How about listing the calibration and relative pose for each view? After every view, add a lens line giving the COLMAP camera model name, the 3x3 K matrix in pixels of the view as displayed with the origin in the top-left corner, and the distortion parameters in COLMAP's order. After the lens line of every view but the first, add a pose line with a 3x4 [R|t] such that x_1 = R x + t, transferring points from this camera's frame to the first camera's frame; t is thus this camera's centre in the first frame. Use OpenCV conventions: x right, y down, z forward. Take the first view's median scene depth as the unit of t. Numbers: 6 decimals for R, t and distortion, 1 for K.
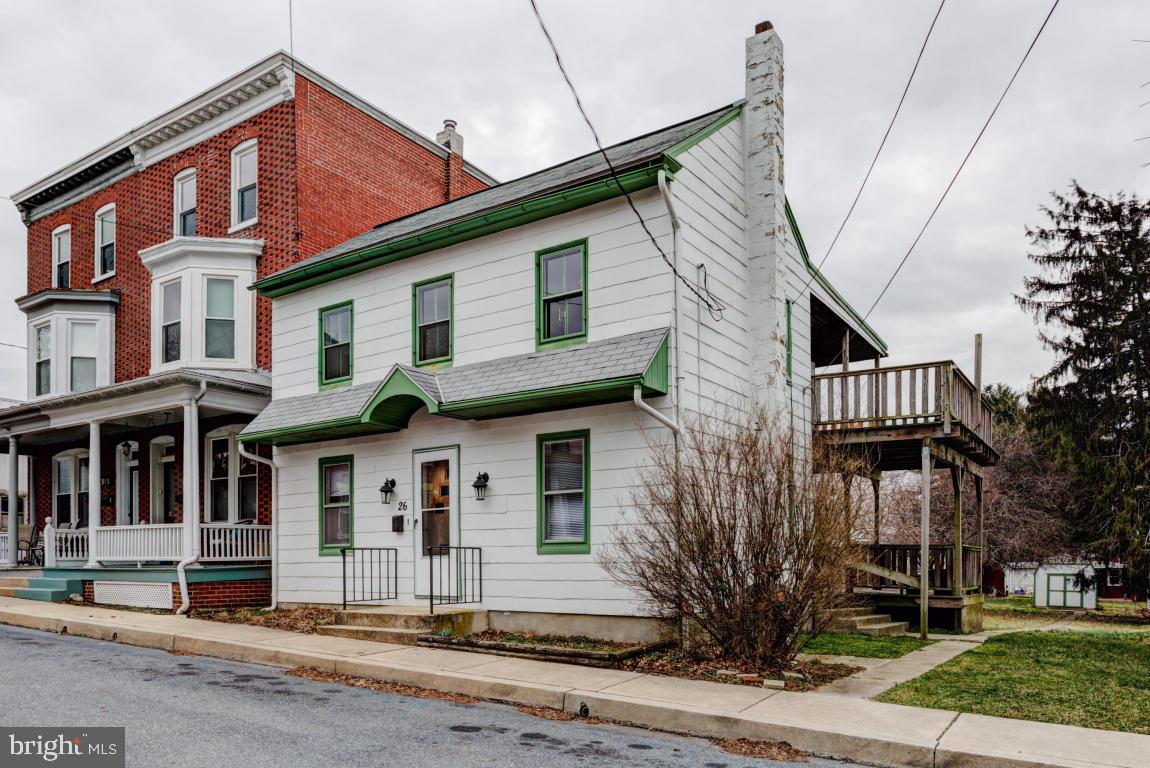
lens RADIAL K [[835.5, 0, 576.1], [0, 835.5, 435.2], [0, 0, 1]] dist [-0.003135, 0.002391]
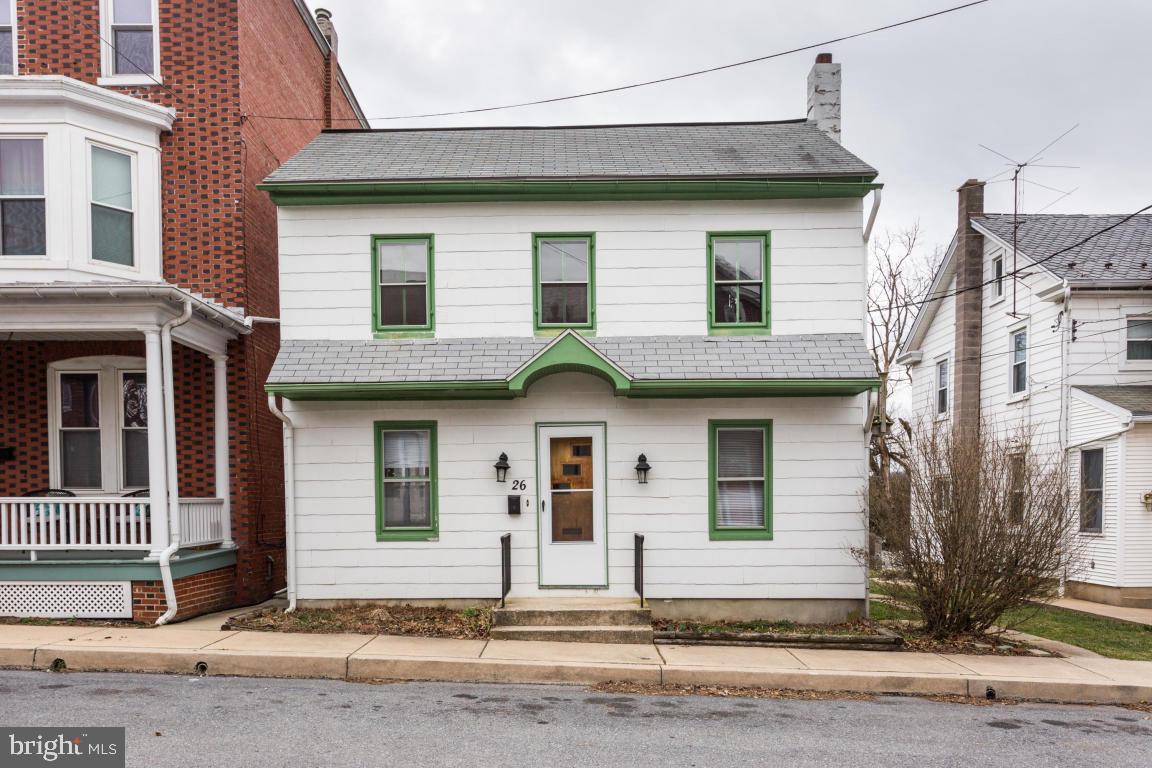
lens RADIAL K [[833.4, 0, 574.1], [0, 833.4, 416.7], [0, 0, 1]] dist [0.001556, 0.006637]
pose [[0.832442, 0.059929, 0.550862, -0.723855], [-0.082448, 0.996464, 0.016185, -0.006959], [-0.547944, -0.058891, 0.834440, 0.264678]]
